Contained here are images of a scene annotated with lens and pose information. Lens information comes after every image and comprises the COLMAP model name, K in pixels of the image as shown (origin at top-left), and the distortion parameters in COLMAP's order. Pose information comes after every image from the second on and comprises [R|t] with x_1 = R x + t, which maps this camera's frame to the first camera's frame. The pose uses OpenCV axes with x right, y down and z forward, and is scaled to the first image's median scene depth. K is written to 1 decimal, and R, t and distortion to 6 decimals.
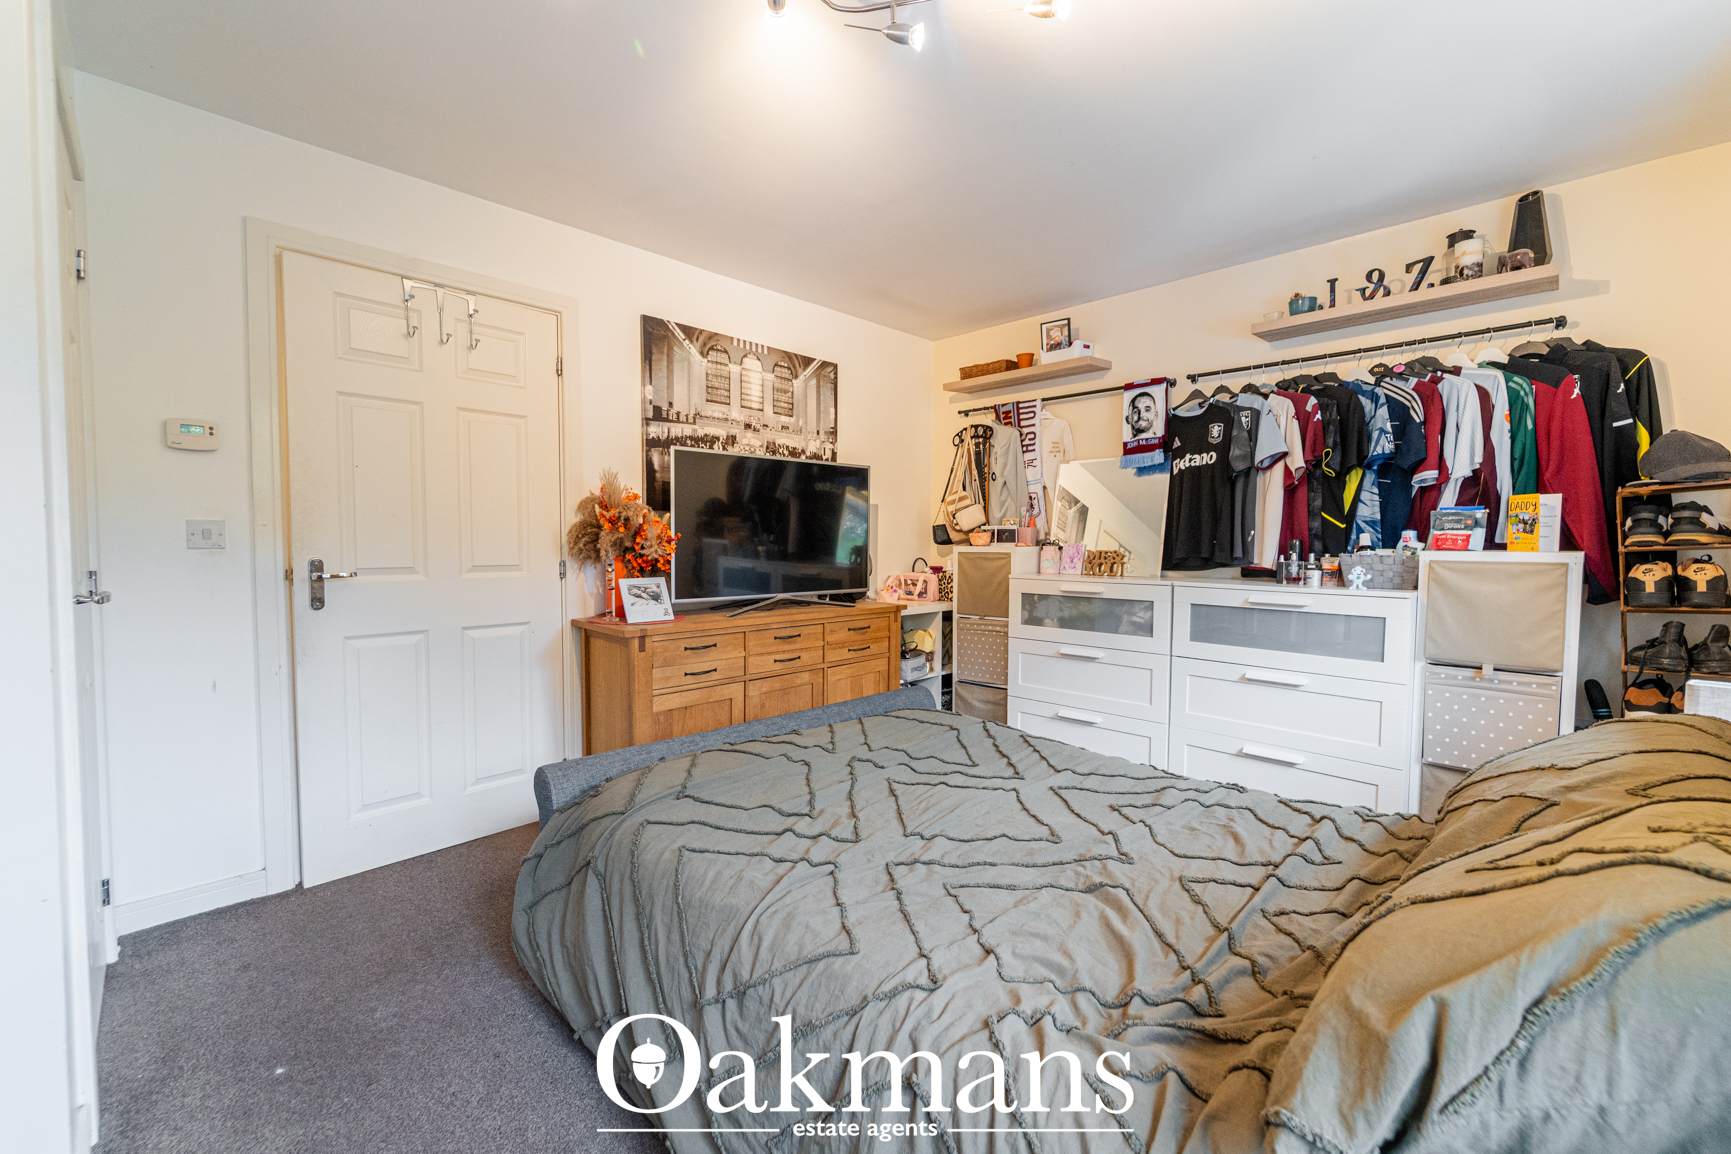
lens RADIAL K [[716.7, 0, 867.9], [0, 716.7, 570.9], [0, 0, 1]] dist [0.003236, -0.002609]
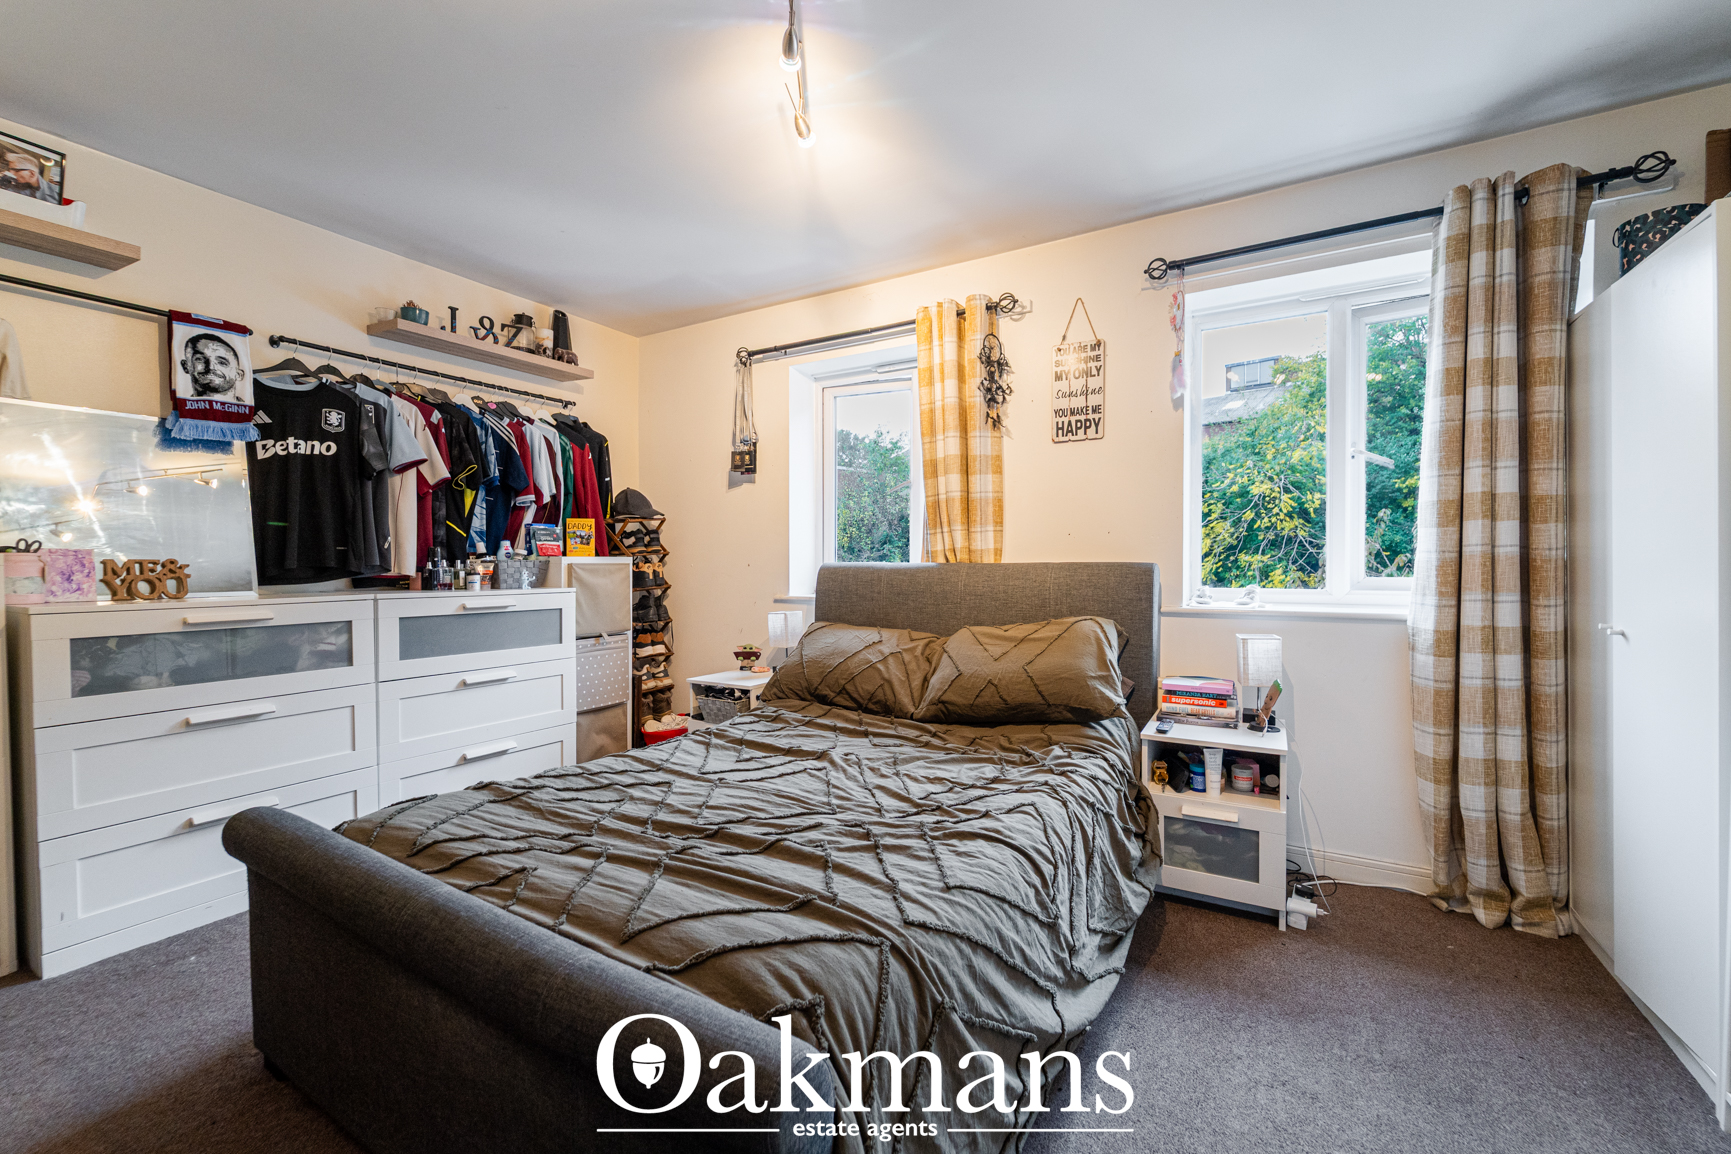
lens RADIAL K [[716.7, 0, 867.0], [0, 716.7, 572.9], [0, 0, 1]] dist [0.003236, -0.002609]
pose [[-0.261504, -0.023280, 0.964922, -0.548777], [0.036782, 0.998743, 0.034065, -0.018439], [-0.964501, 0.044400, -0.260319, 0.668889]]
